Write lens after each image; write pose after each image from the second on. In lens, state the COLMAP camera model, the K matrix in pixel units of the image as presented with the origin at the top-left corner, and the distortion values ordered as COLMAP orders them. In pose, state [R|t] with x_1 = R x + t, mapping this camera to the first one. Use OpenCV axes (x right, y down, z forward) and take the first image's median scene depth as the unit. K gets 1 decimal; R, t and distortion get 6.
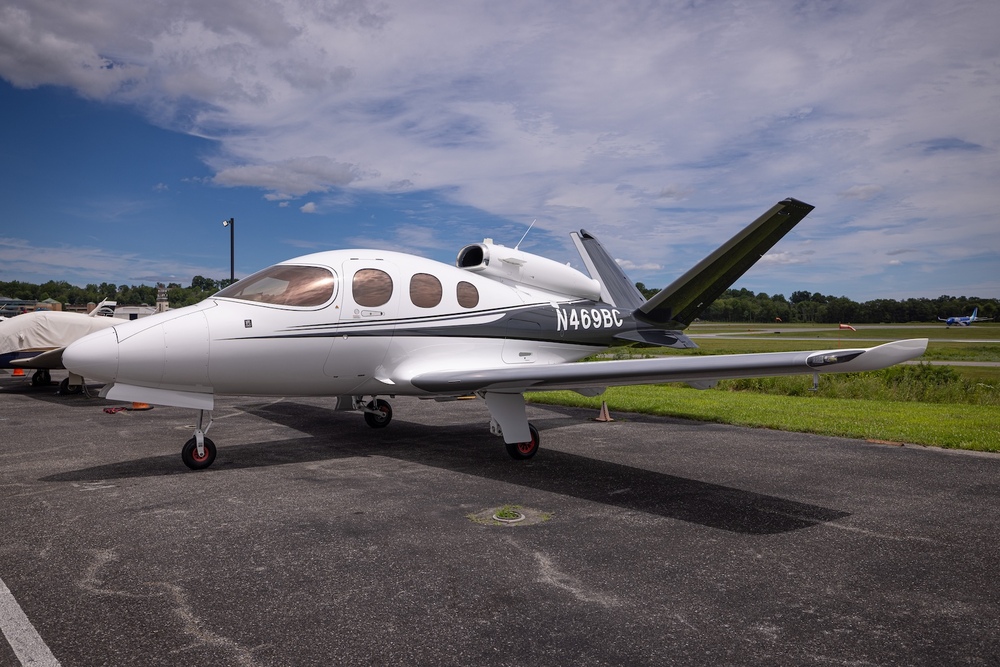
lens RADIAL K [[813.1, 0, 500.0], [0, 813.1, 333.5], [0, 0, 1]] dist [0.007555, 0.001890]
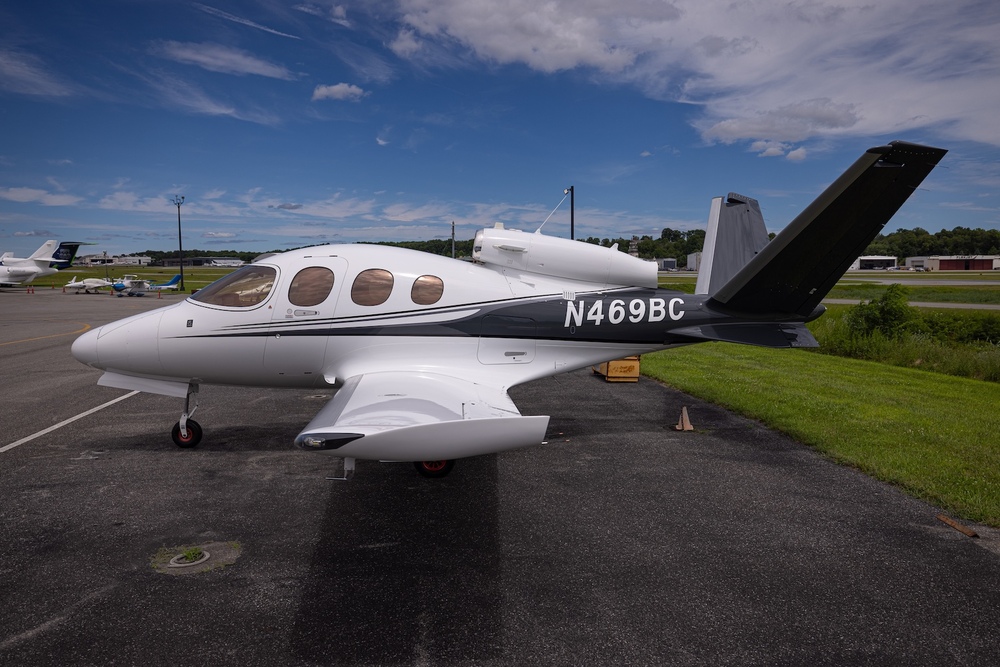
lens RADIAL K [[760.4, 0, 500.0], [0, 760.4, 333.5], [0, 0, 1]] dist [-0.008349, -0.001672]
pose [[0.837439, 0.037090, -0.545271, 0.483147], [0.001349, 0.997551, 0.069926, -0.056429], [0.546529, -0.059294, 0.835338, 0.309351]]
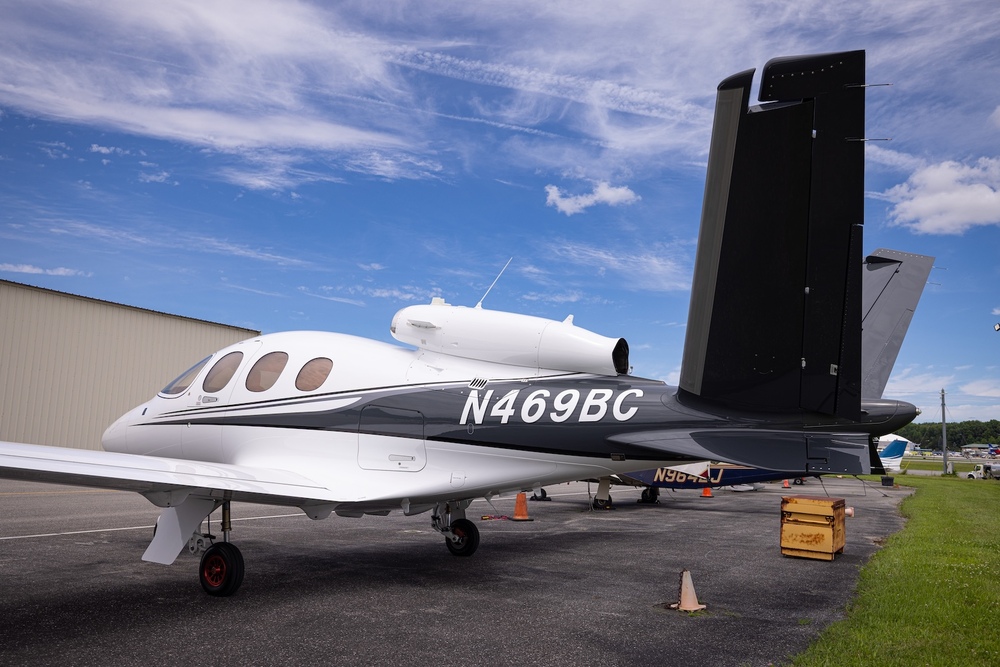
lens RADIAL K [[826.2, 0, 500.0], [0, 826.2, 333.5], [0, 0, 1]] dist [-0.003331, -0.000852]
pose [[0.364384, -0.119717, -0.923522, 0.722729], [-0.042615, 0.988520, -0.144956, 0.019595], [0.930273, 0.092176, 0.355099, 0.850764]]
